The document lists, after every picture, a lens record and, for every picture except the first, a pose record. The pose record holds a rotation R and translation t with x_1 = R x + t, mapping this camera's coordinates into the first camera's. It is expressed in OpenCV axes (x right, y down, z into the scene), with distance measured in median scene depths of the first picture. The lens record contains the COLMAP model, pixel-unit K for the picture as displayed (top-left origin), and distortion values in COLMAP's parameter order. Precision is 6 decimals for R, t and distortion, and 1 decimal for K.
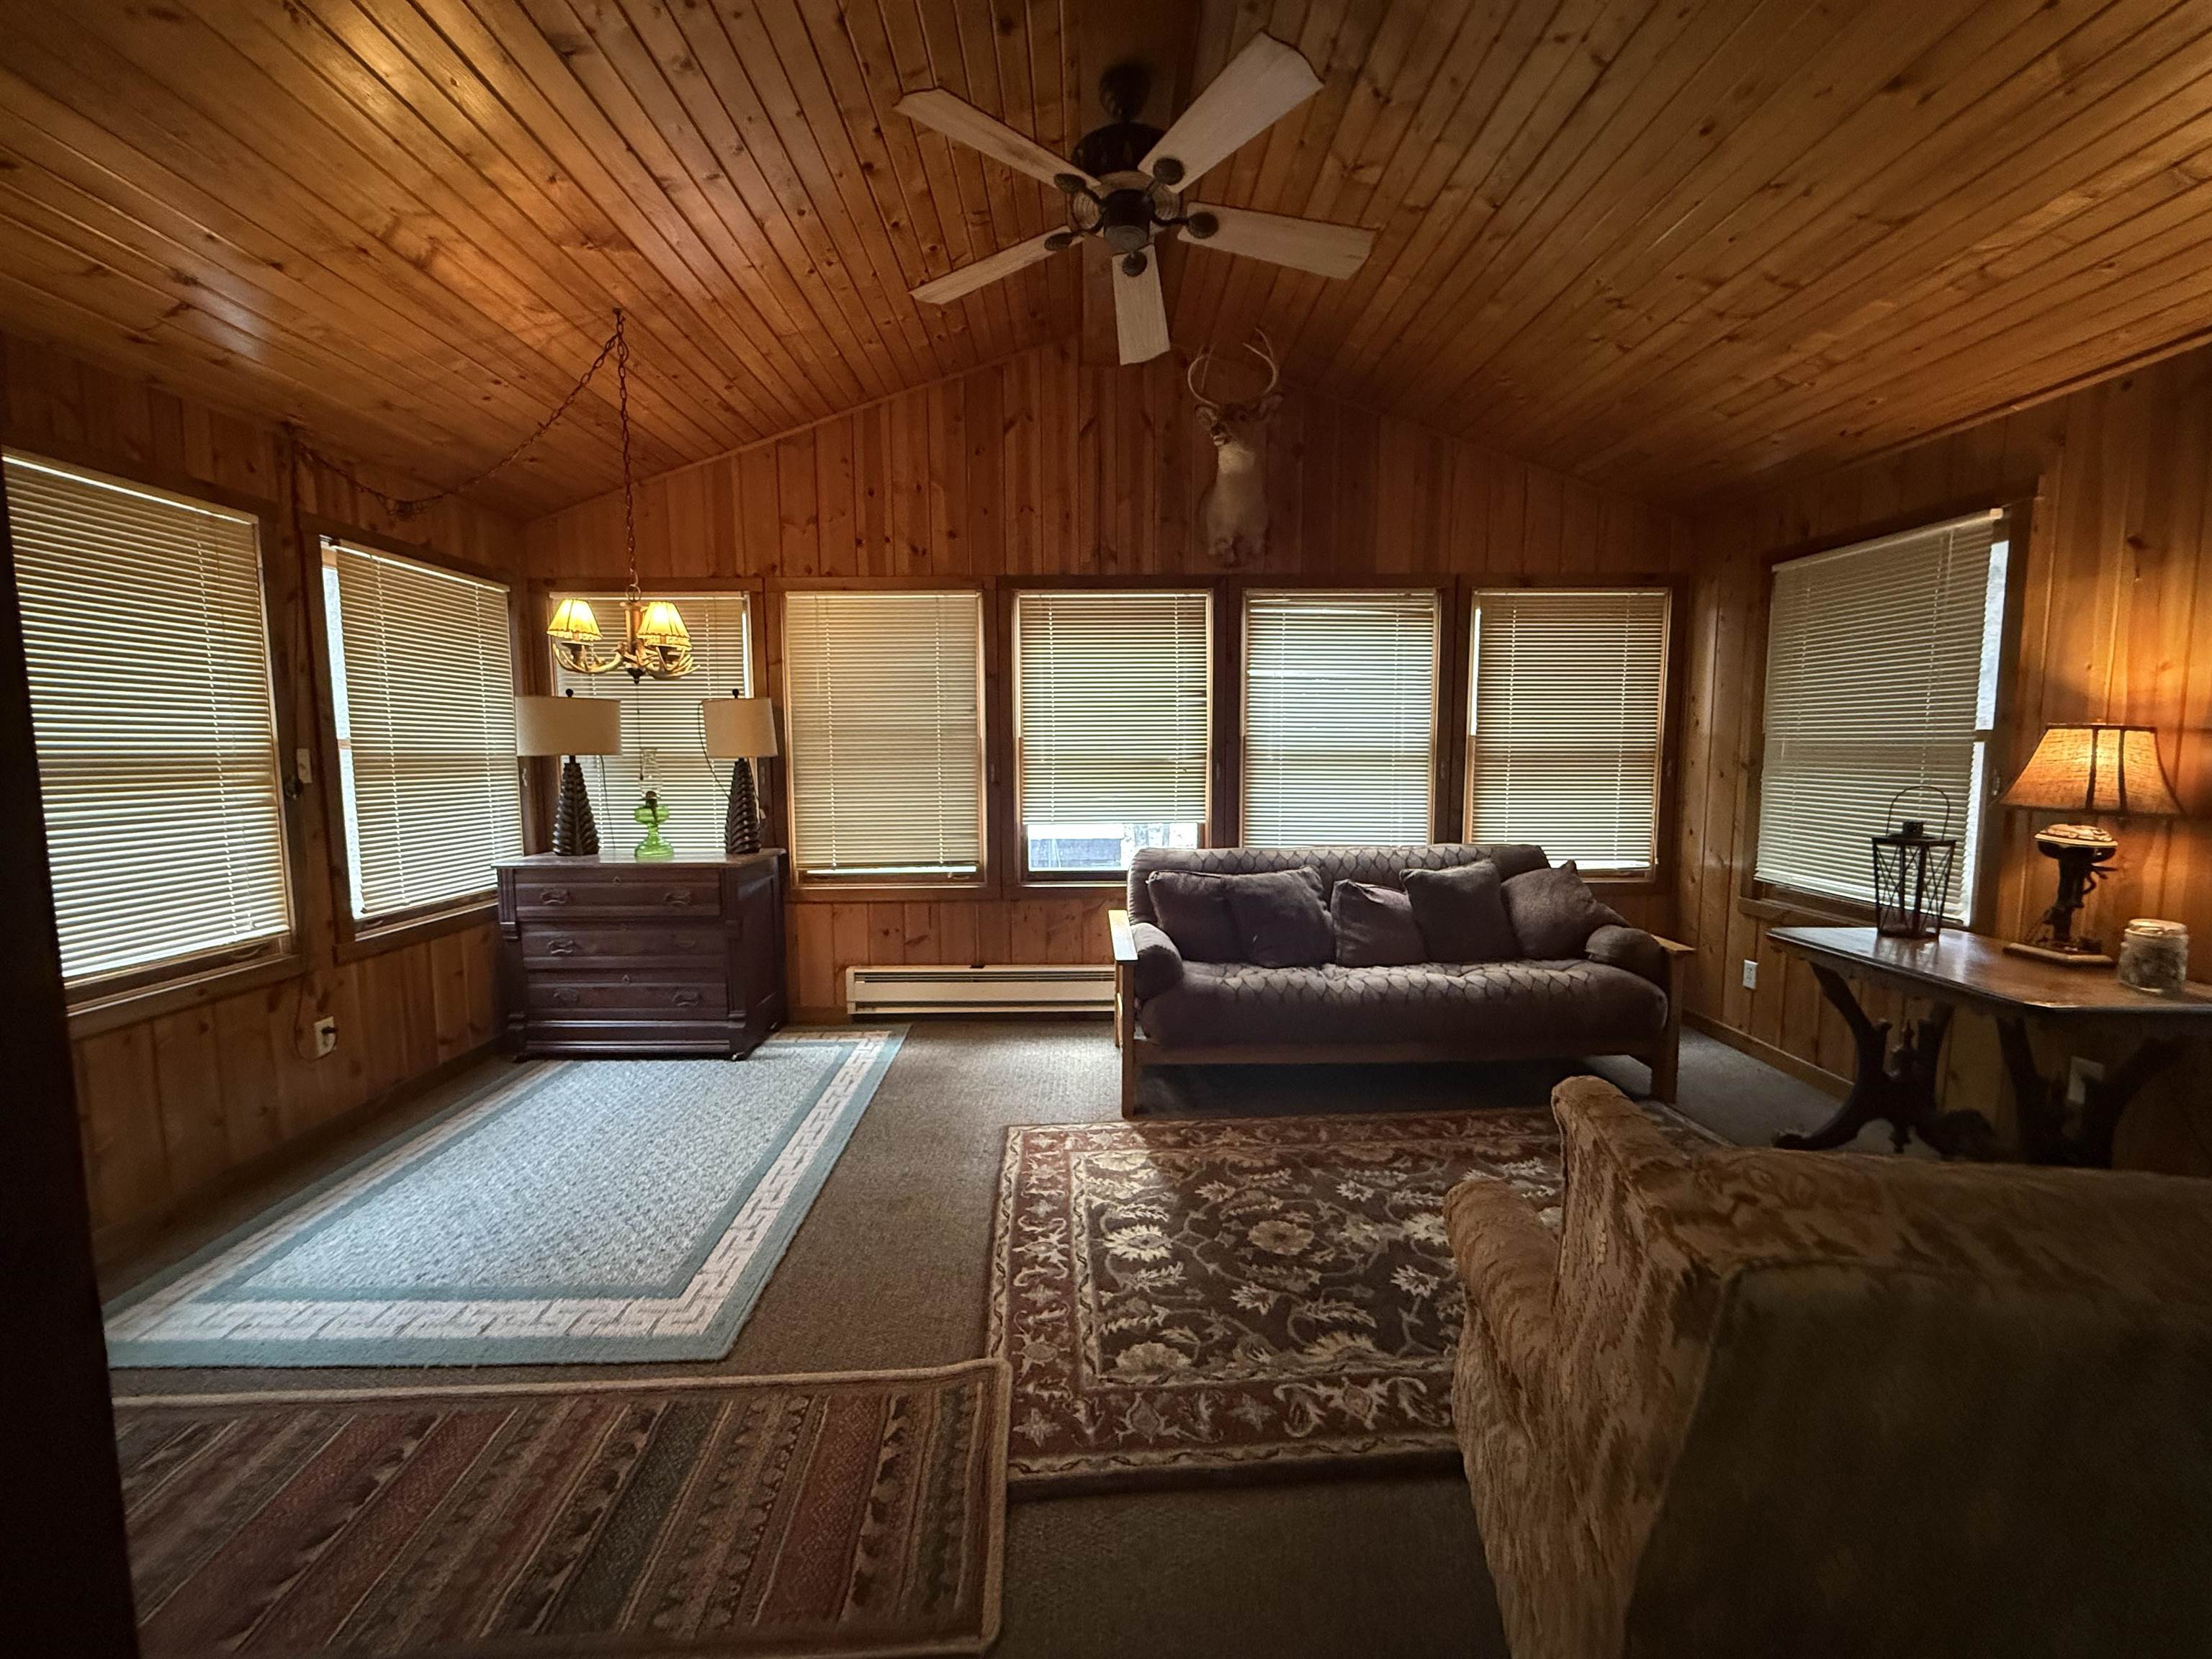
lens RADIAL K [[872.2, 0, 1107.5], [0, 872.2, 829.4], [0, 0, 1]] dist [0.002167, -0.000510]
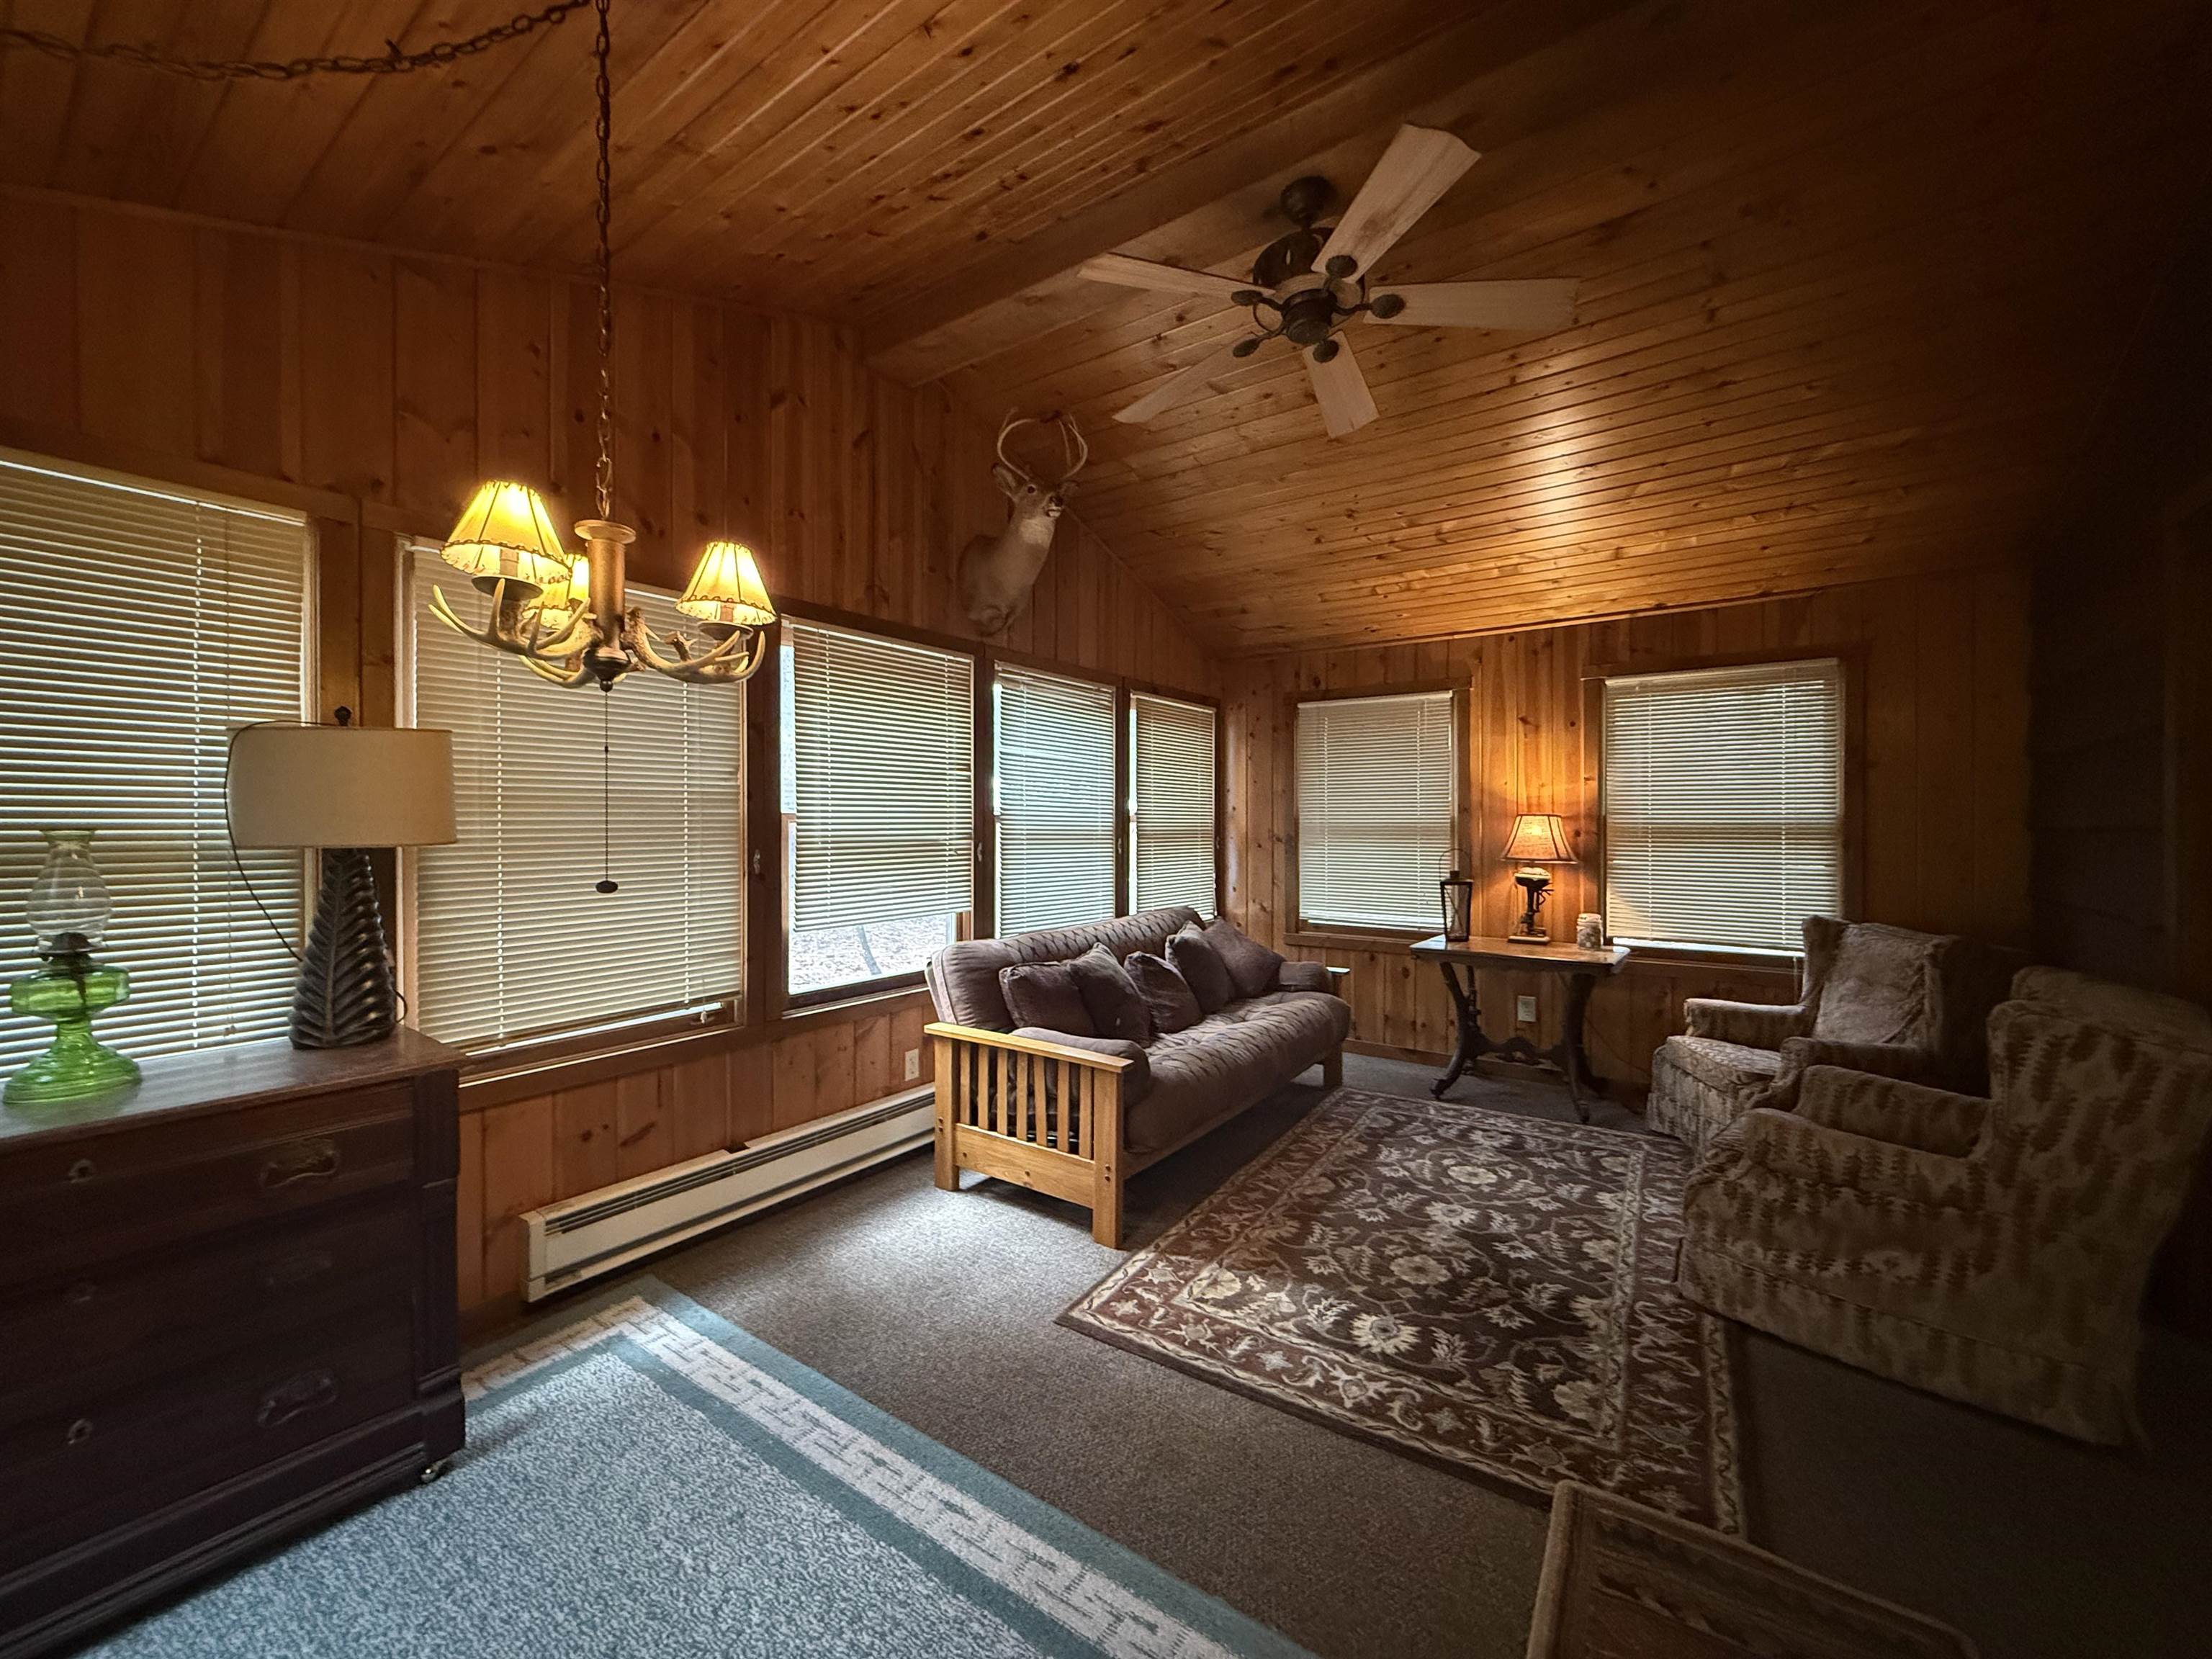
lens RADIAL K [[872.2, 0, 1093.4], [0, 872.2, 831.2], [0, 0, 1]] dist [0.002167, -0.000510]
pose [[0.602264, -0.003294, 0.798291, -0.742943], [0.076345, 0.995646, -0.053489, -0.043376], [-0.794638, 0.093161, 0.599893, 0.497654]]
